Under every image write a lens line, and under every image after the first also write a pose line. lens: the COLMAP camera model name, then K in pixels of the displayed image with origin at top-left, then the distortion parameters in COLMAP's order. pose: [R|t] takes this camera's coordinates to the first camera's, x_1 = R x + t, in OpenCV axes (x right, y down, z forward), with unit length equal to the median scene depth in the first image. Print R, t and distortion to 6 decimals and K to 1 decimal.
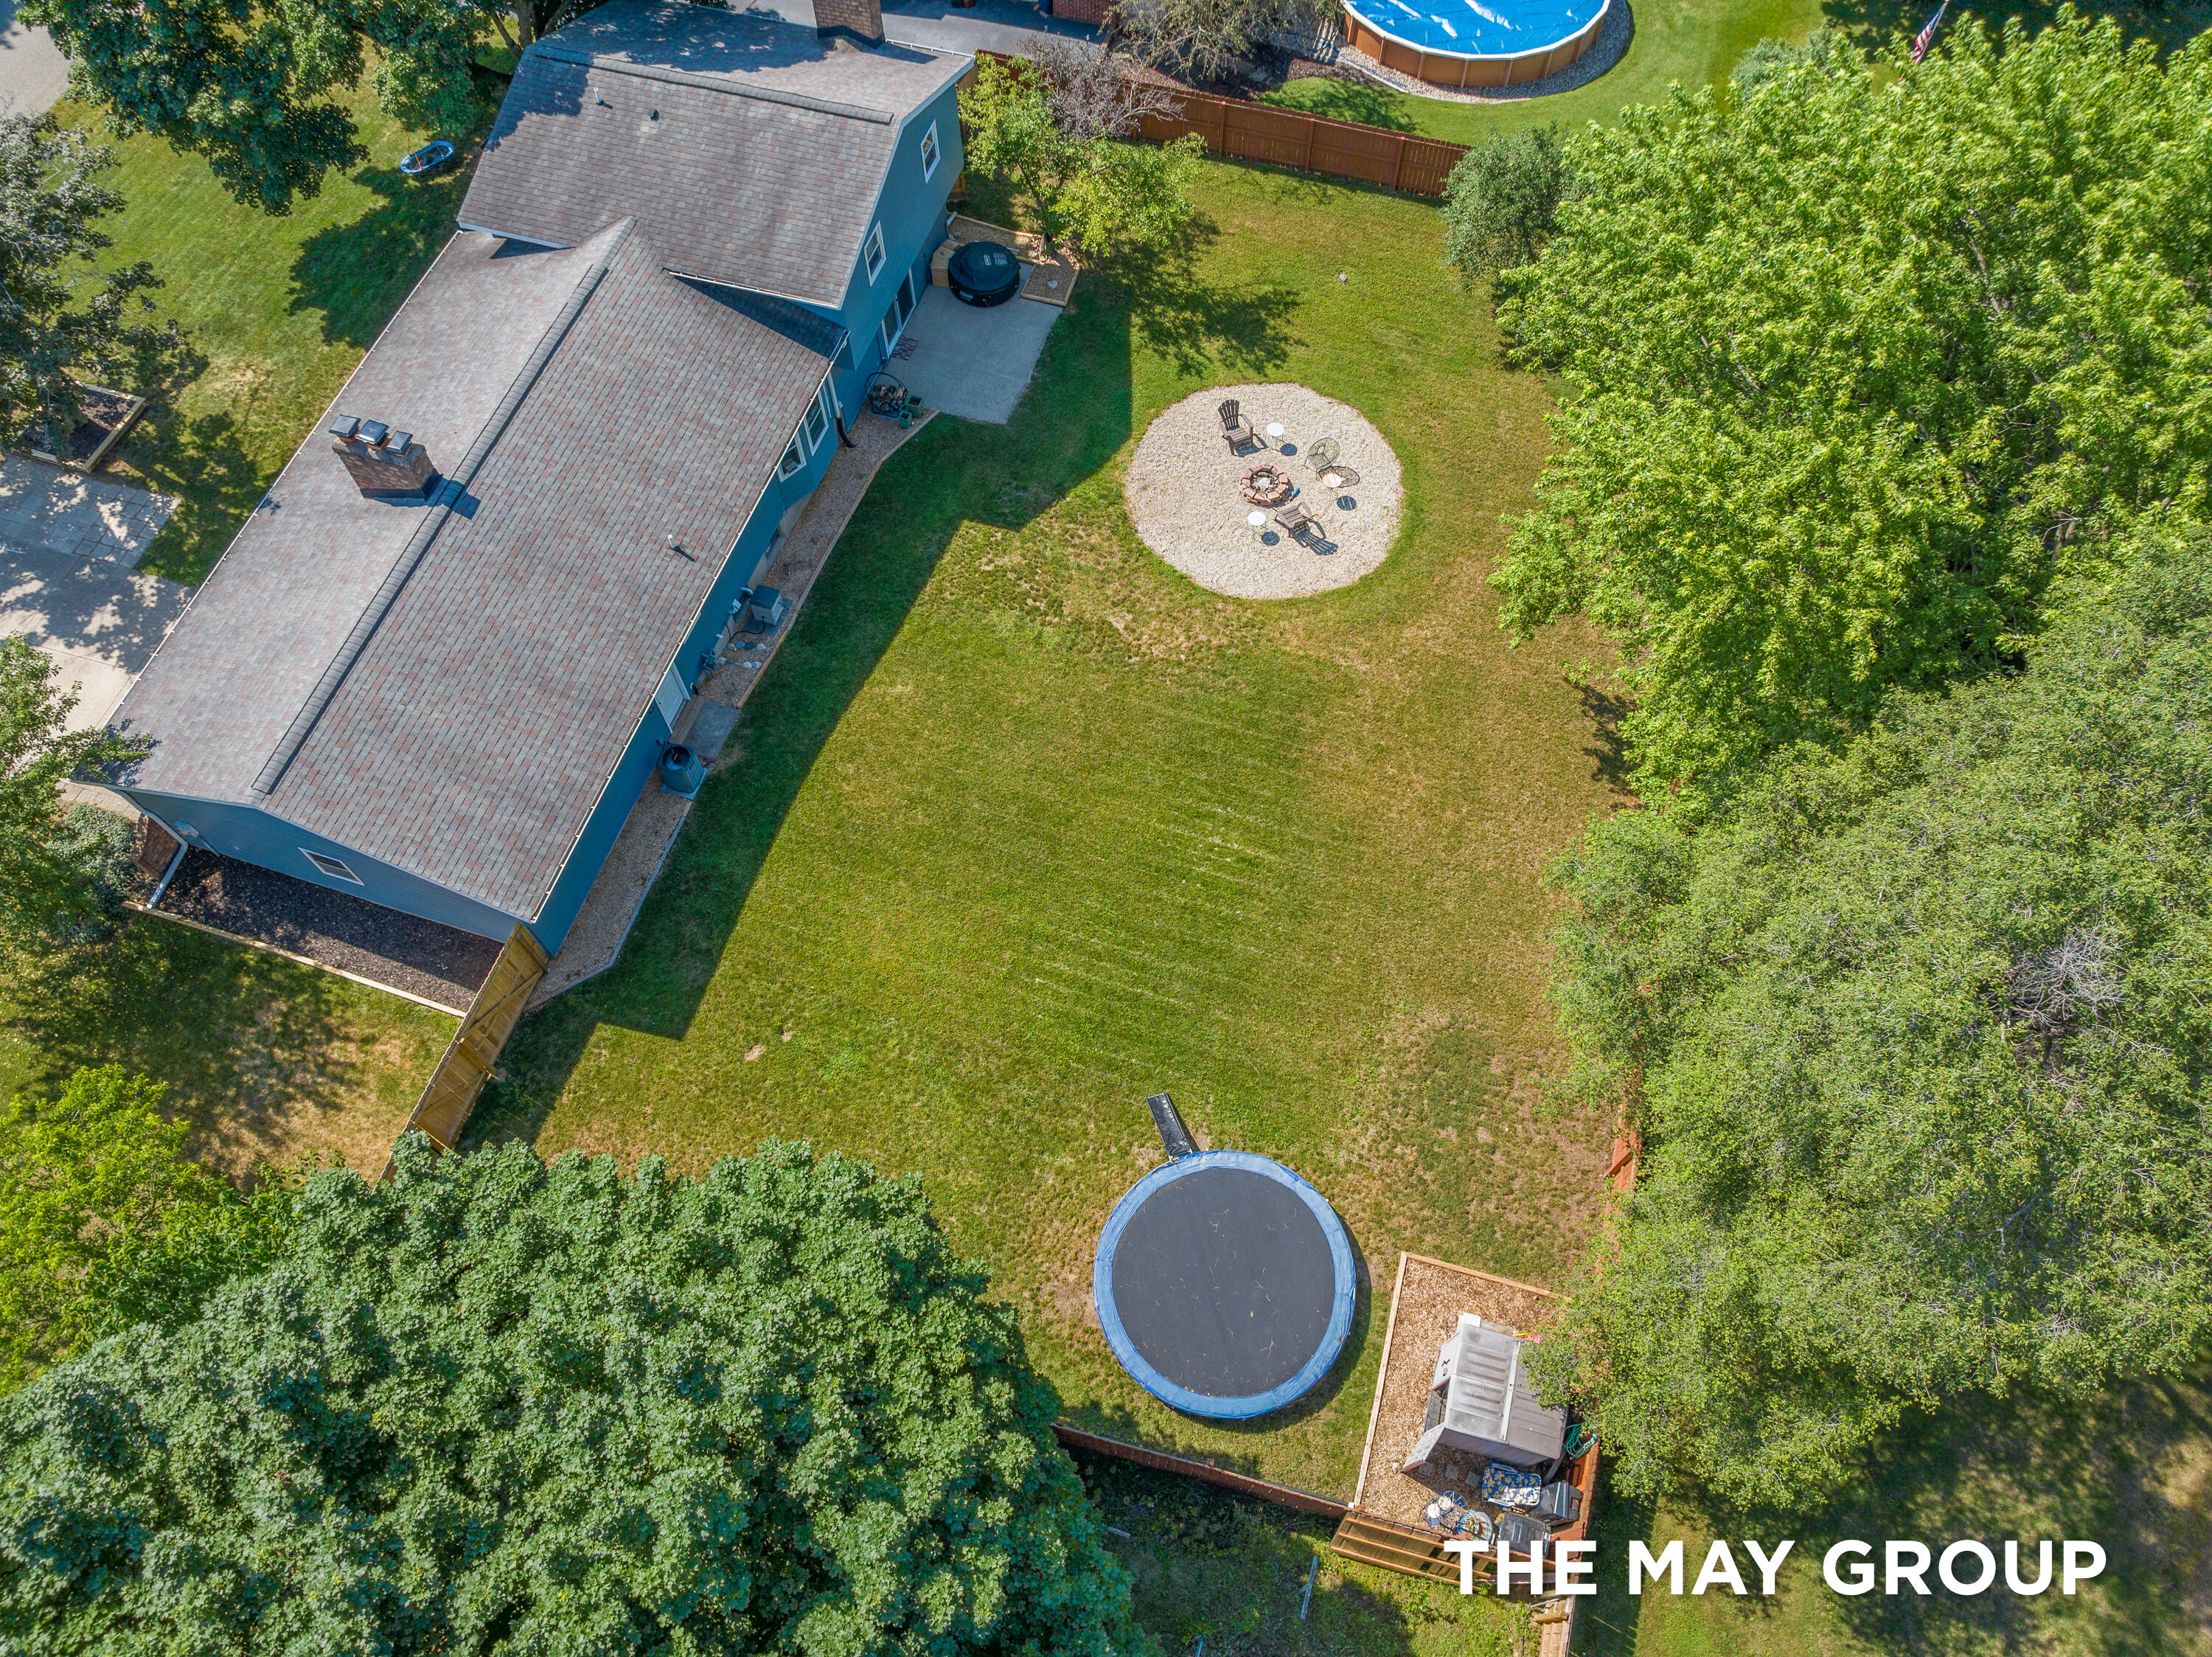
lens RADIAL K [[1547.7, 0, 1112.9], [0, 1547.7, 813.0], [0, 0, 1]] dist [-0.026551, -0.008707]
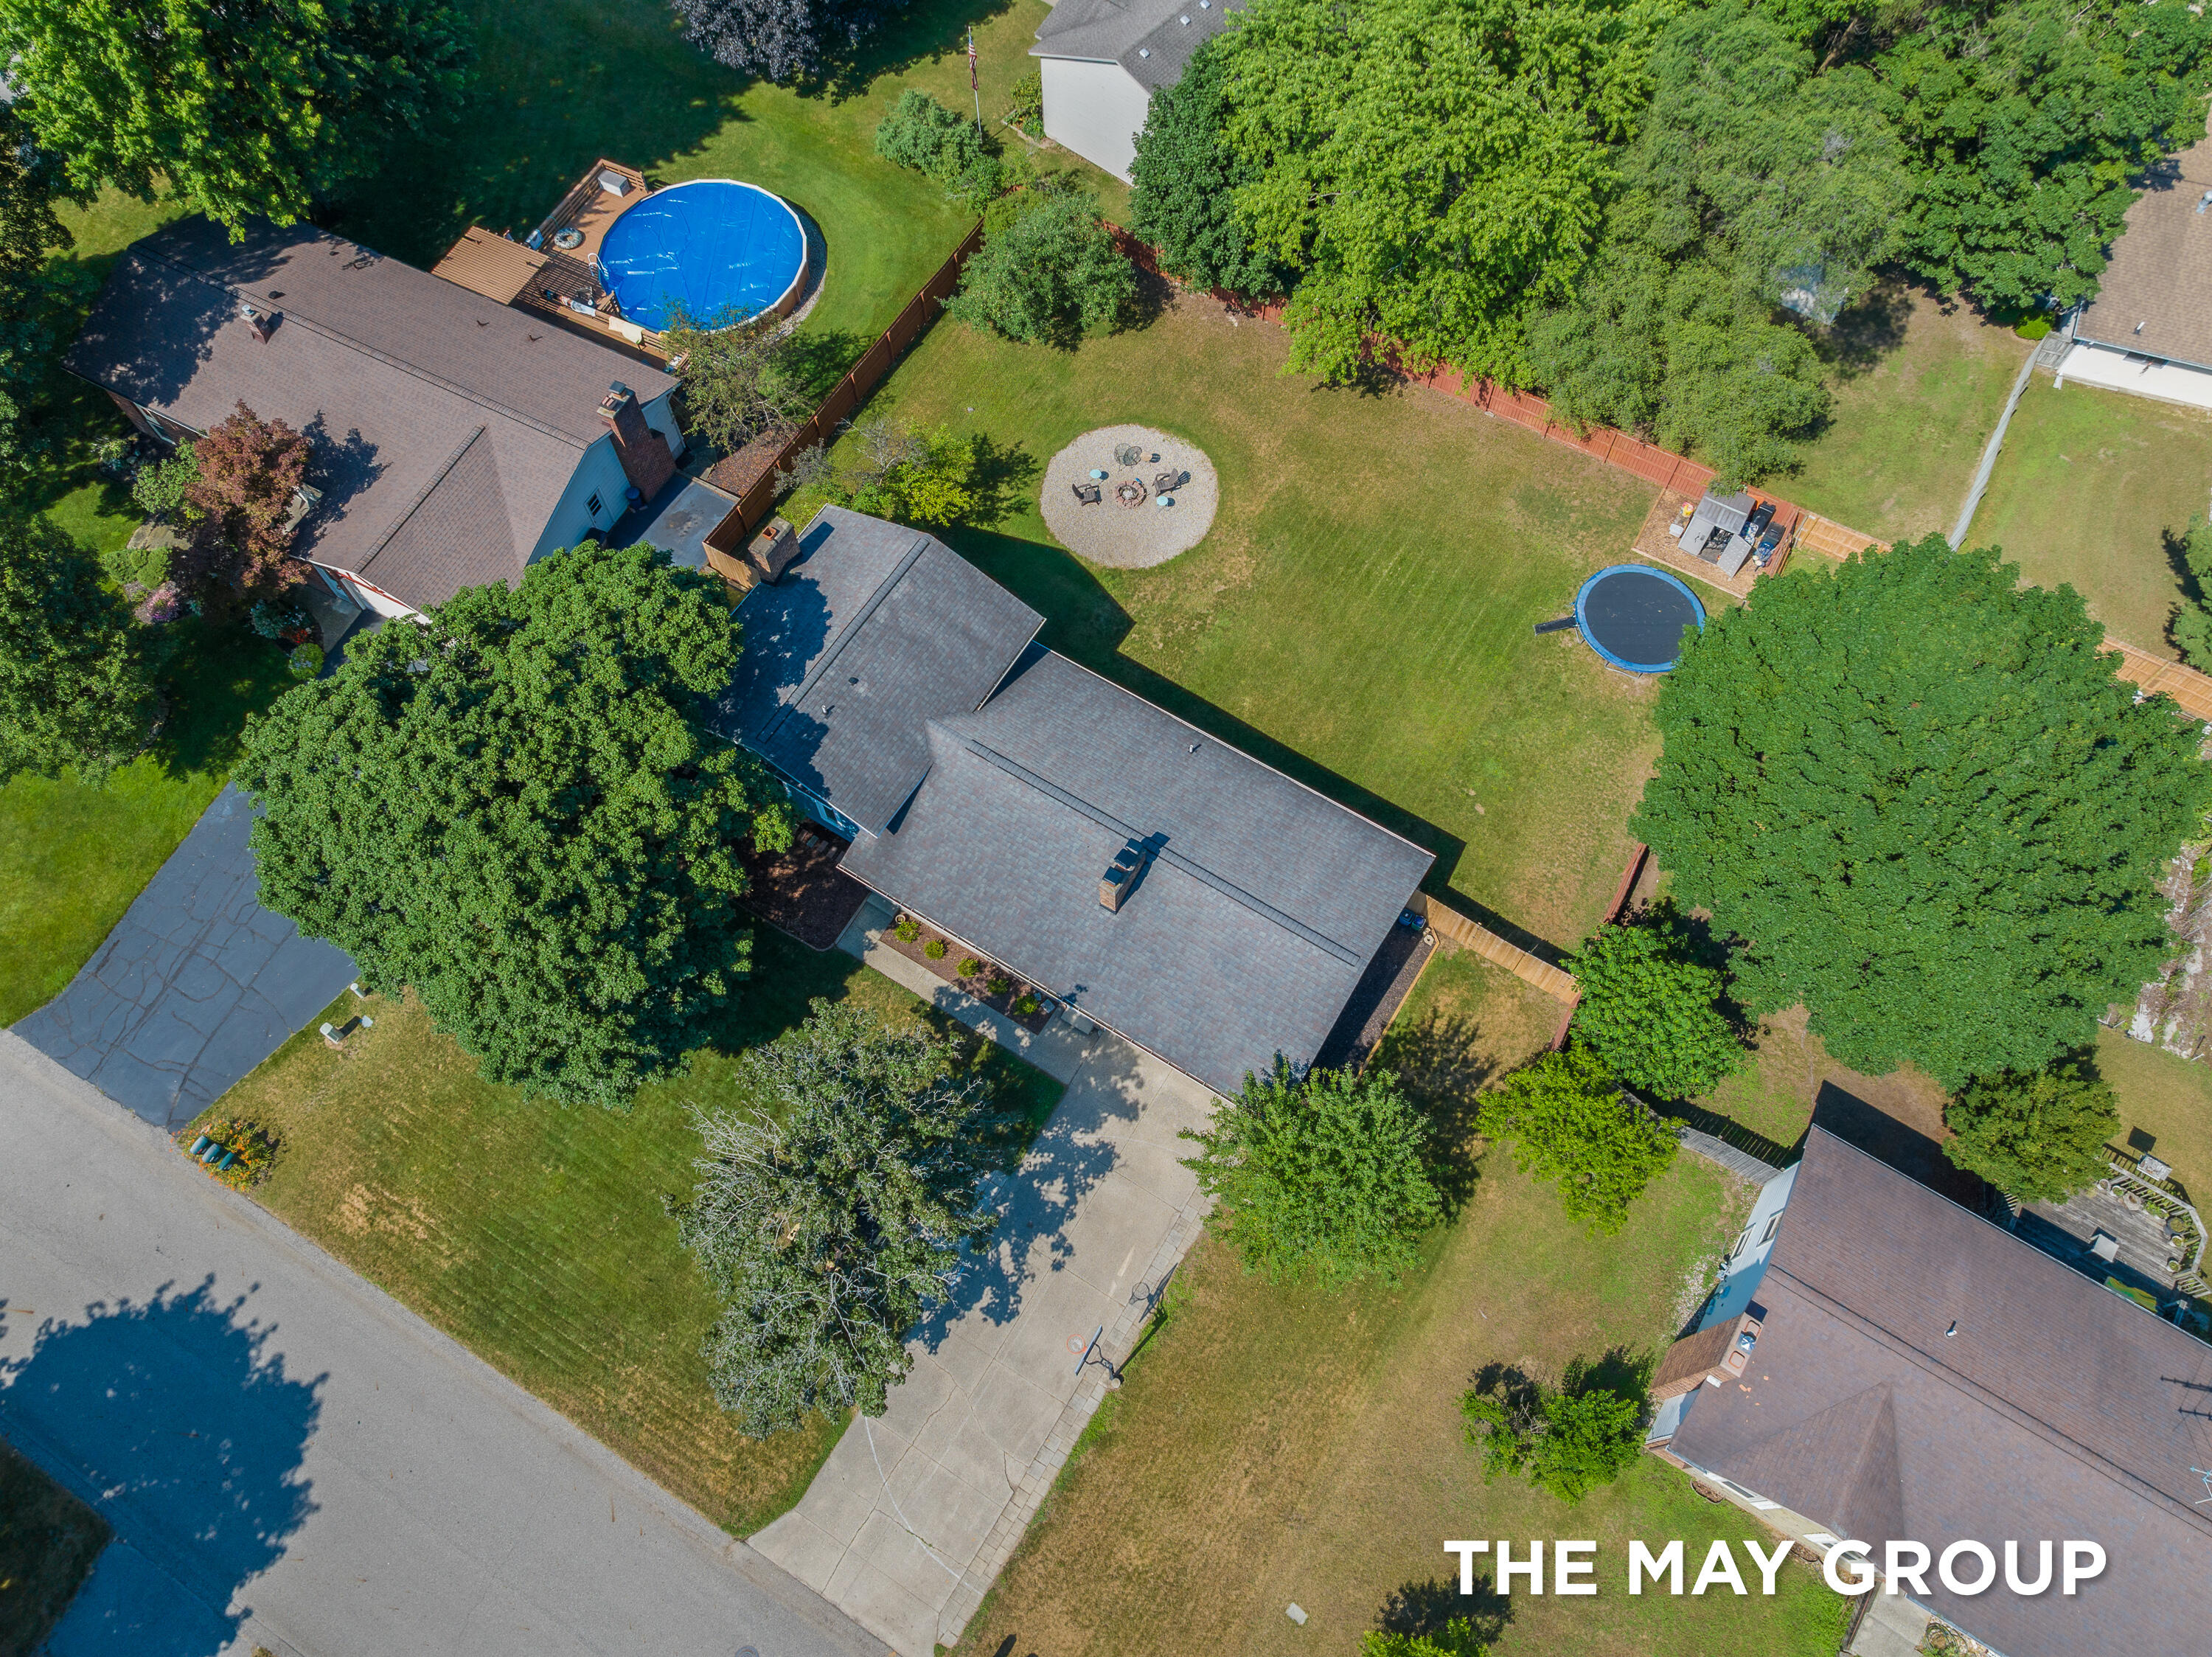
lens RADIAL K [[1548.6, 0, 1107.8], [0, 1548.6, 798.8], [0, 0, 1]] dist [-0.007336, -0.039859]
pose [[0.263458, -0.866297, 0.424404, -0.917693], [0.850075, 0.416462, 0.322385, -0.660921], [-0.456029, 0.275841, 0.846138, -0.258614]]
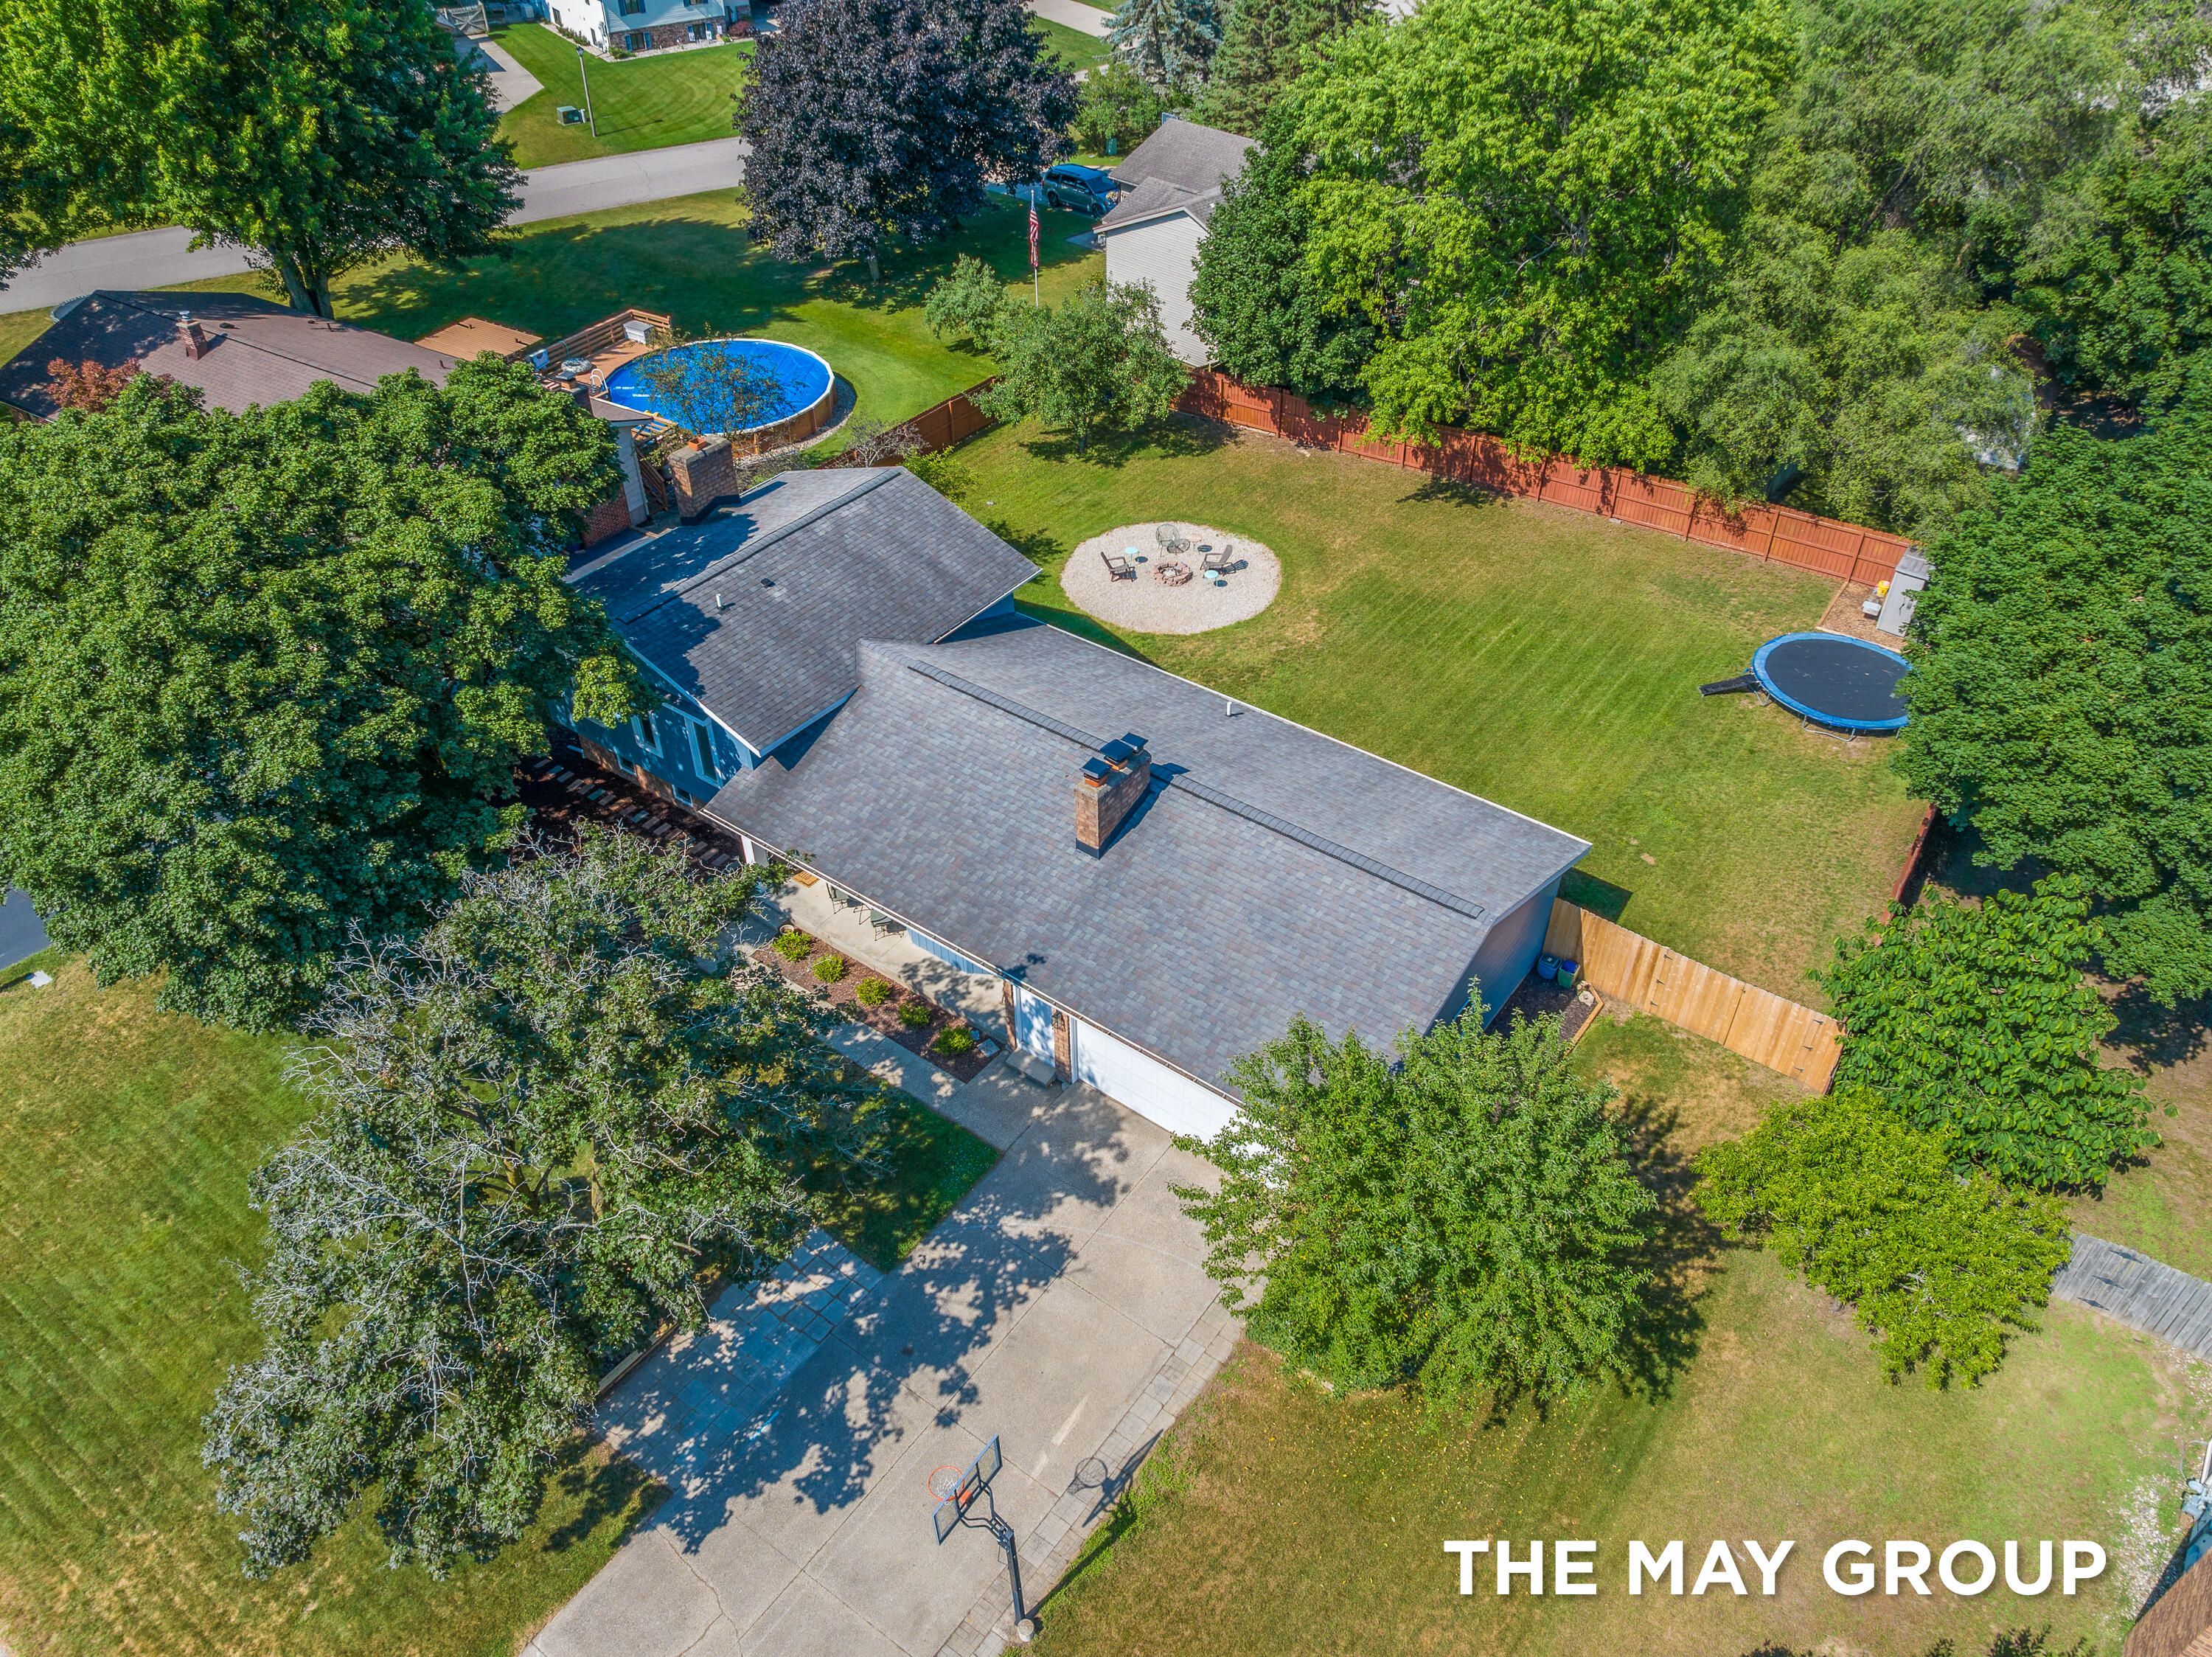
lens RADIAL K [[1547.7, 0, 1112.9], [0, 1547.7, 813.0], [0, 0, 1]] dist [-0.026551, -0.008707]
pose [[0.337454, -0.597123, 0.727715, -1.045439], [0.828385, 0.555549, 0.071716, -0.253444], [-0.447105, 0.578628, 0.682120, 0.288464]]
